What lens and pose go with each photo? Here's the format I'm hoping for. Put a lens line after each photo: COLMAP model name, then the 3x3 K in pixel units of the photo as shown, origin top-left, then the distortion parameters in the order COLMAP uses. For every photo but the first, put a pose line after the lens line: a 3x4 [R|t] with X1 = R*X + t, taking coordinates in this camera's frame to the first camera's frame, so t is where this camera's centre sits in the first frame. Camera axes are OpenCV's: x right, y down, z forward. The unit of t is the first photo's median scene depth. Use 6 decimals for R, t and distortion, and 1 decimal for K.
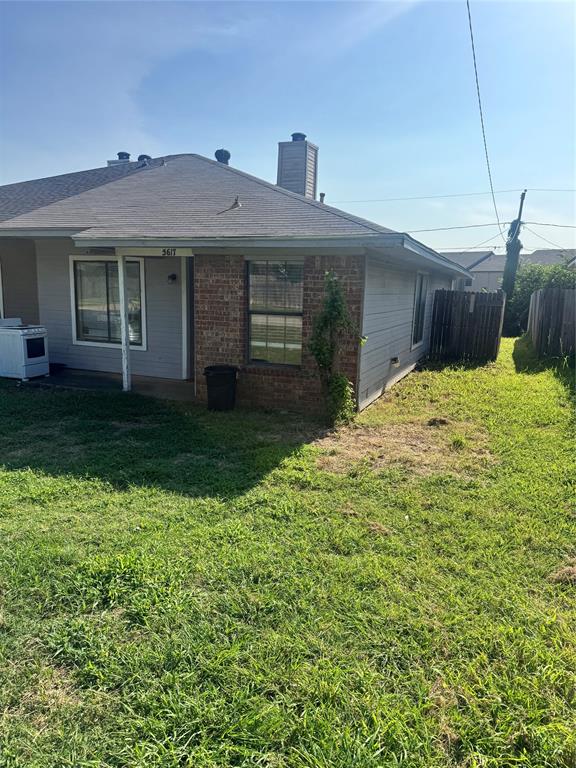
lens RADIAL K [[539.7, 0, 287.3], [0, 539.7, 387.4], [0, 0, 1]] dist [0.077913, 0.000524]
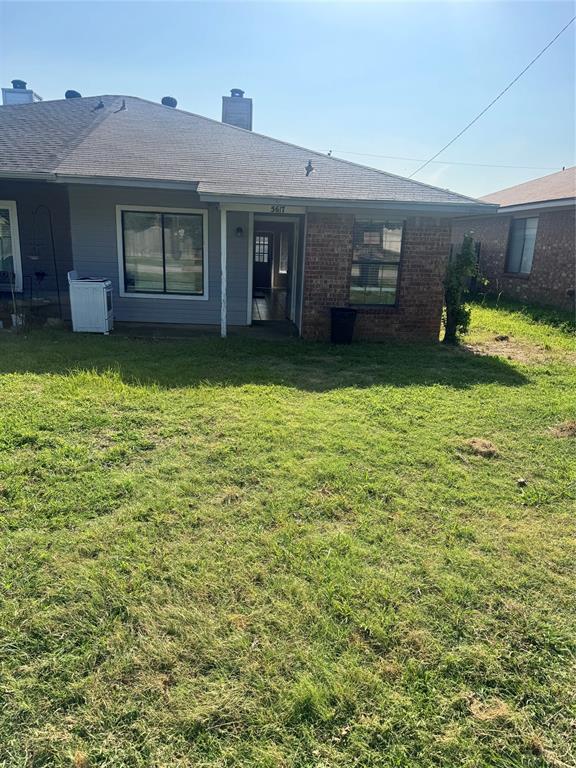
lens RADIAL K [[539.7, 0, 286.9], [0, 539.7, 382.6], [0, 0, 1]] dist [0.077913, 0.000524]
pose [[0.890637, -0.103940, 0.442676, -0.739900], [0.068071, 0.993031, 0.096208, 0.001469], [-0.449591, -0.055553, 0.891505, -0.032718]]
